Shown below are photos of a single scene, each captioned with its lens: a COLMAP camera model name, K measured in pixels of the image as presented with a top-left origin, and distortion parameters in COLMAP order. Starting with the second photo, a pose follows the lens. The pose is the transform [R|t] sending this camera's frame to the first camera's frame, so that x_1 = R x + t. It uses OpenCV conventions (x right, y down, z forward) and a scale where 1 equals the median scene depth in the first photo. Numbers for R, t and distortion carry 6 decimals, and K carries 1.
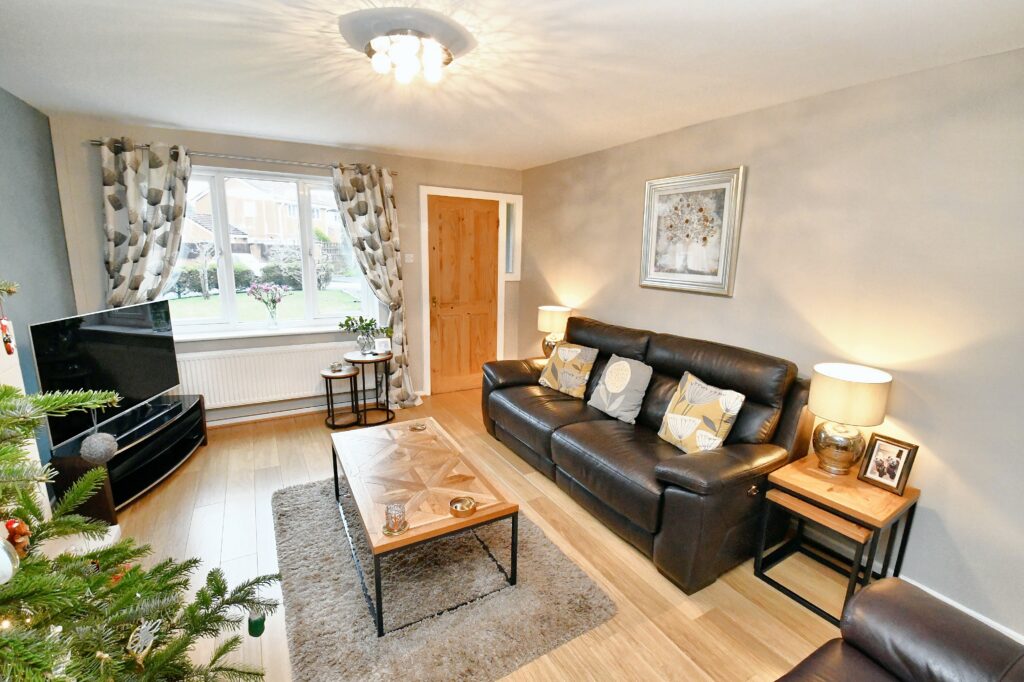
lens RADIAL K [[451.7, 0, 511.4], [0, 451.7, 340.0], [0, 0, 1]] dist [0.000477, -0.000003]
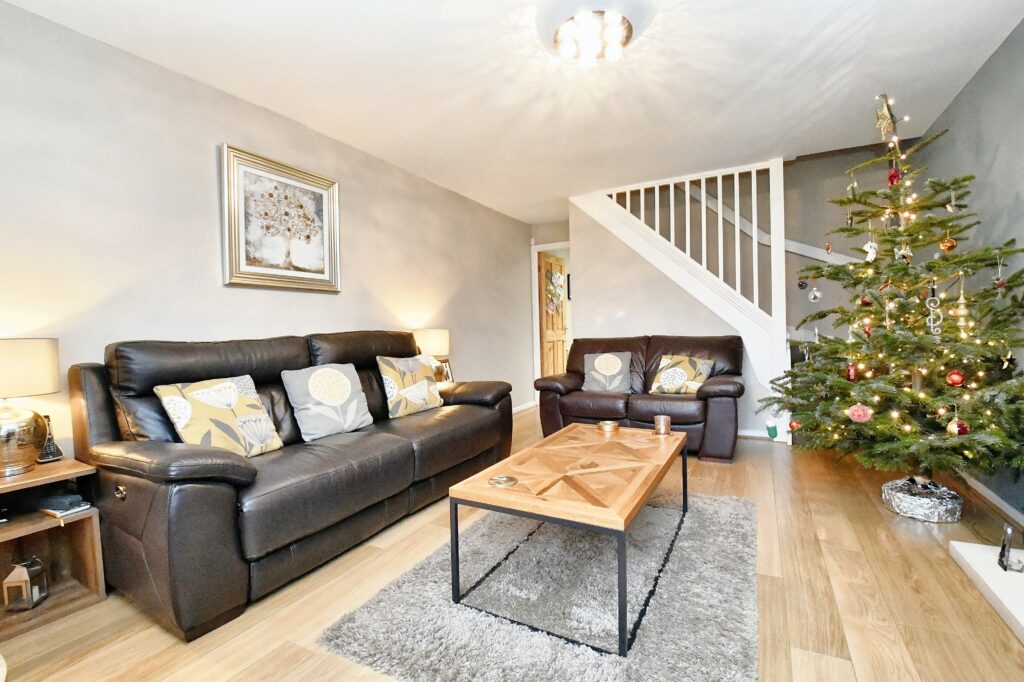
lens RADIAL K [[451.7, 0, 511.2], [0, 451.7, 336.3], [0, 0, 1]] dist [0.000477, -0.000003]
pose [[-0.524991, -0.035638, 0.850361, -0.661911], [0.169744, 0.974667, 0.145643, -0.076200], [-0.834009, 0.220805, -0.505642, 1.160482]]
